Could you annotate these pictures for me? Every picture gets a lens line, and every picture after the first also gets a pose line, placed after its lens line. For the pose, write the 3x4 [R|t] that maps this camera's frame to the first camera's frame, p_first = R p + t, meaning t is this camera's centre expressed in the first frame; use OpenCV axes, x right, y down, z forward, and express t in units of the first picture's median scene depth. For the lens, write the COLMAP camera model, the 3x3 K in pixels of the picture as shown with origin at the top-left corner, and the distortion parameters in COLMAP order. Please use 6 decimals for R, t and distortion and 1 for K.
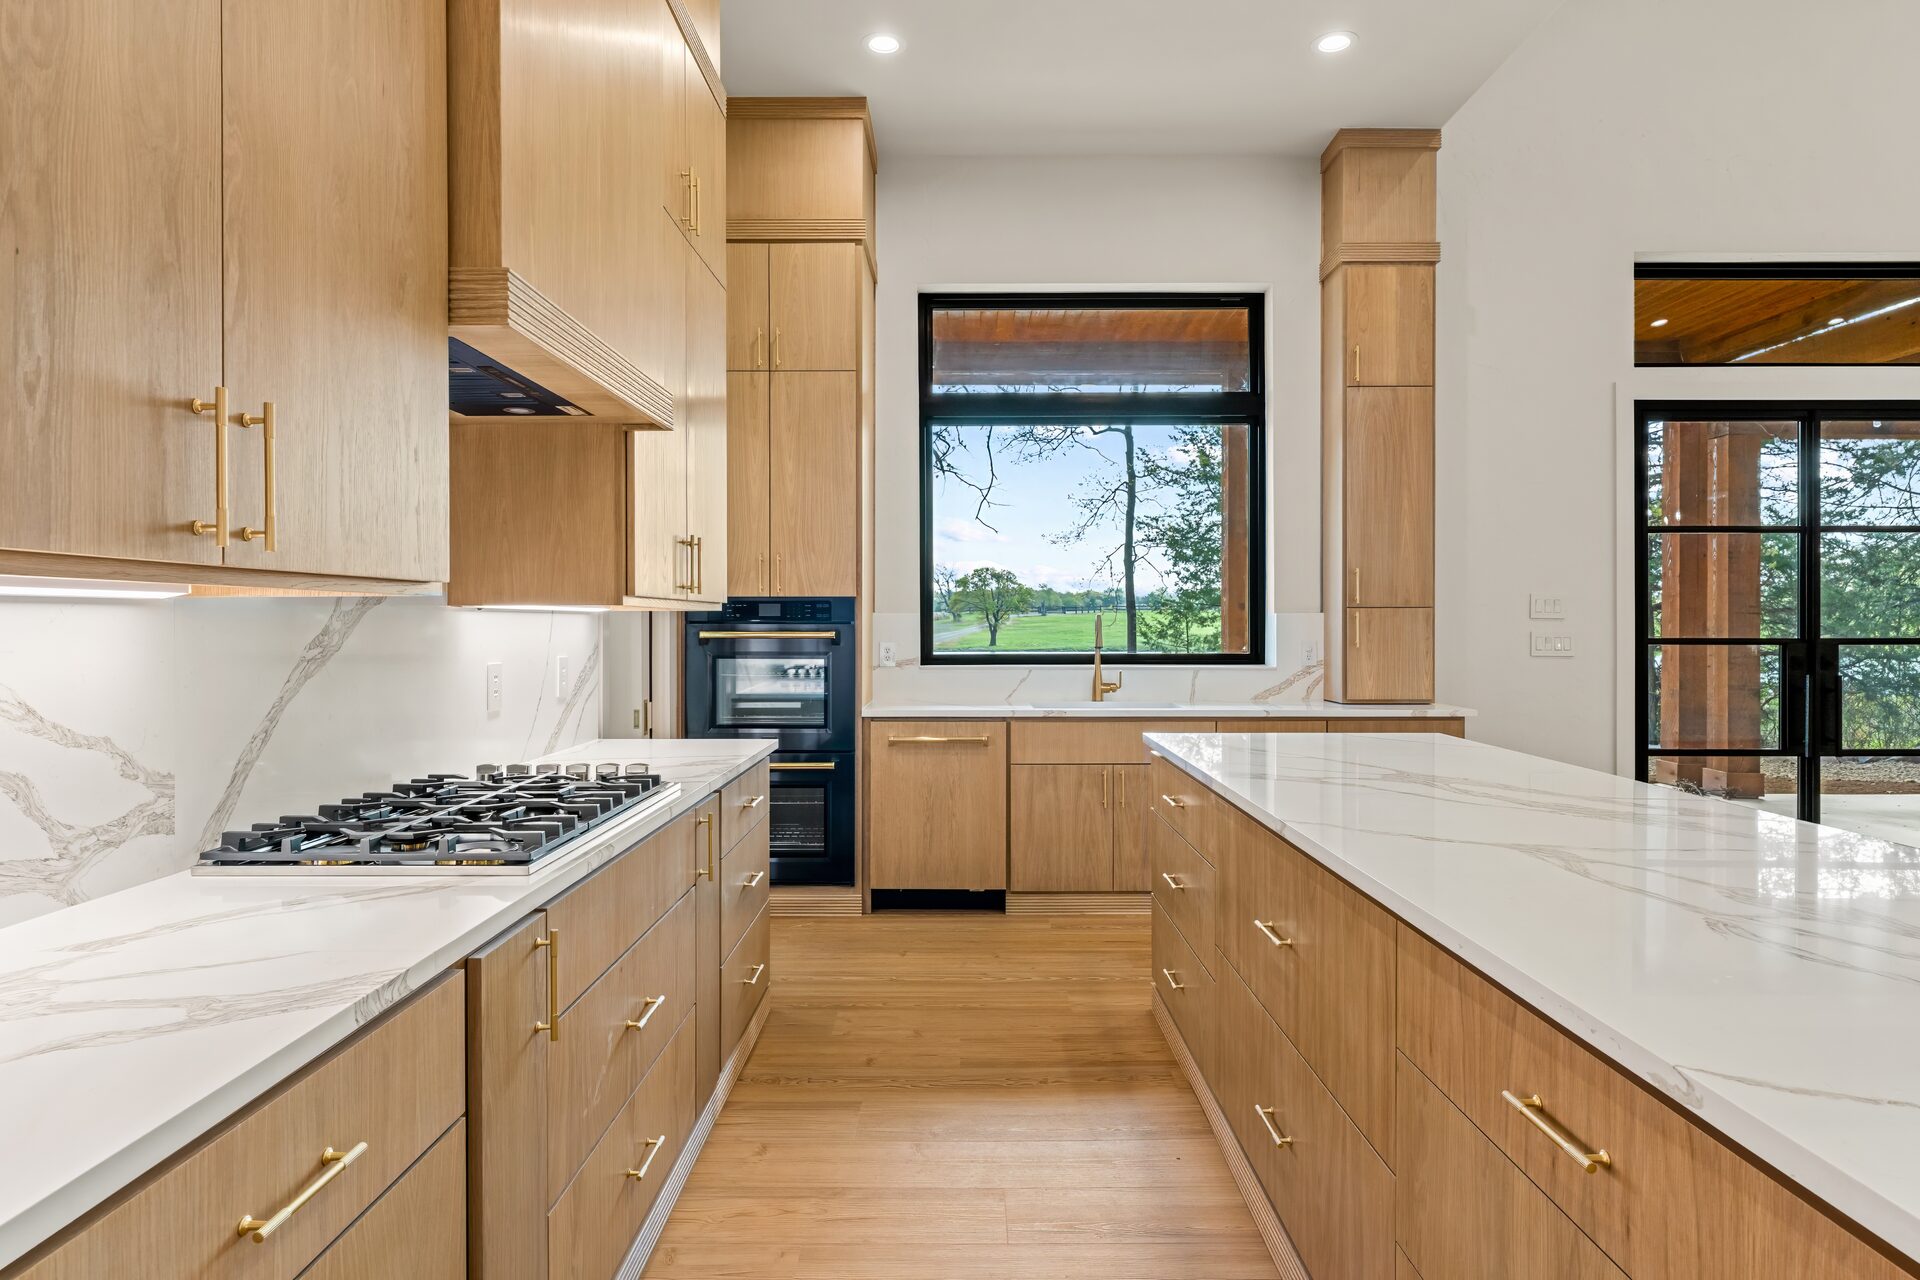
lens RADIAL K [[1103.0, 0, 959.9], [0, 1103.0, 627.3], [0, 0, 1]] dist [0.000238, -0.000007]
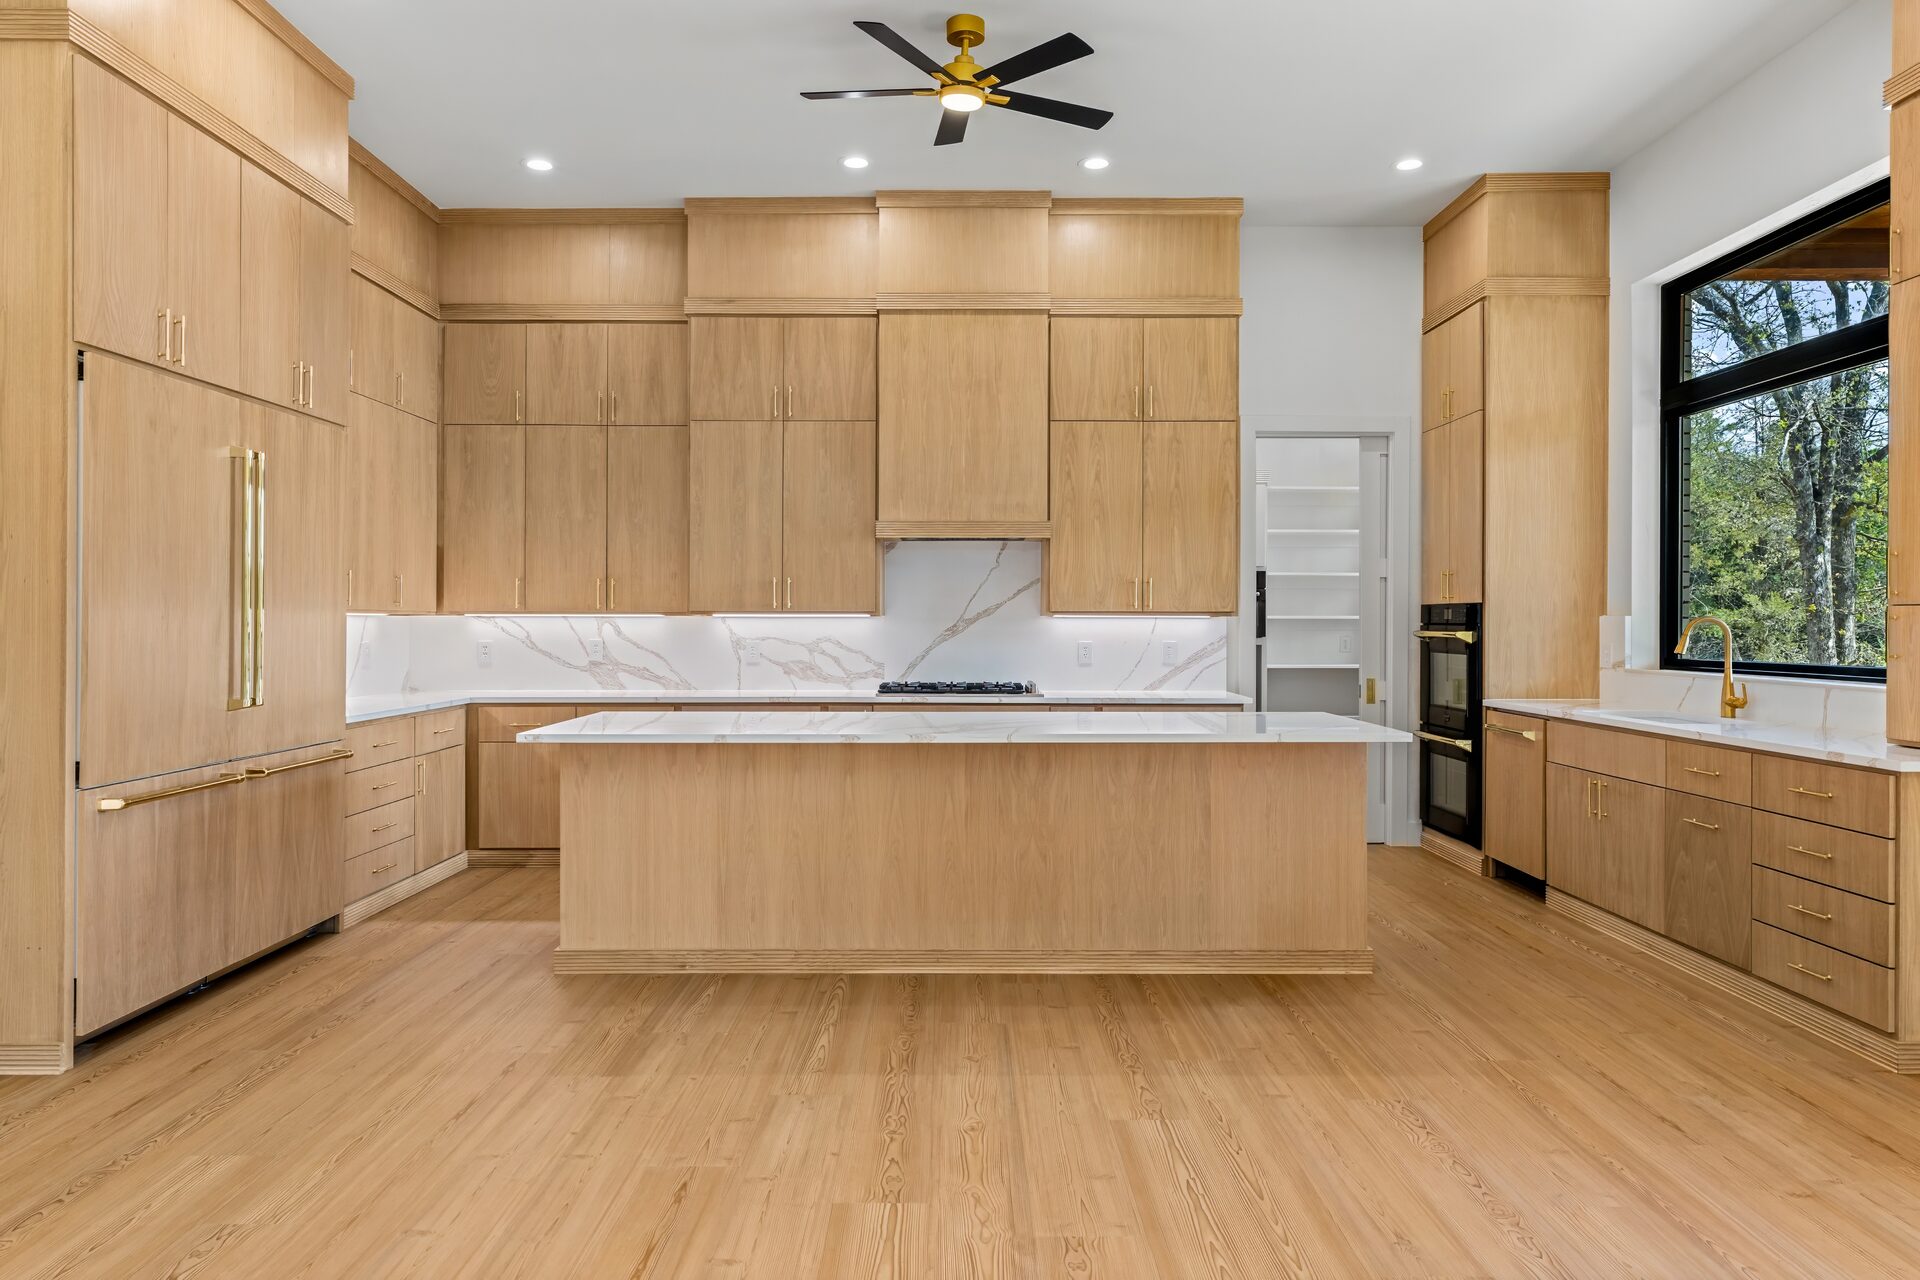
lens RADIAL K [[1103.0, 0, 957.9], [0, 1103.0, 631.7], [0, 0, 1]] dist [0.000238, -0.000007]
pose [[0.006872, 0.007310, -0.999950, 1.078543], [-0.007992, 0.999942, 0.007255, -0.000783], [0.999944, 0.007942, 0.006930, 0.435825]]
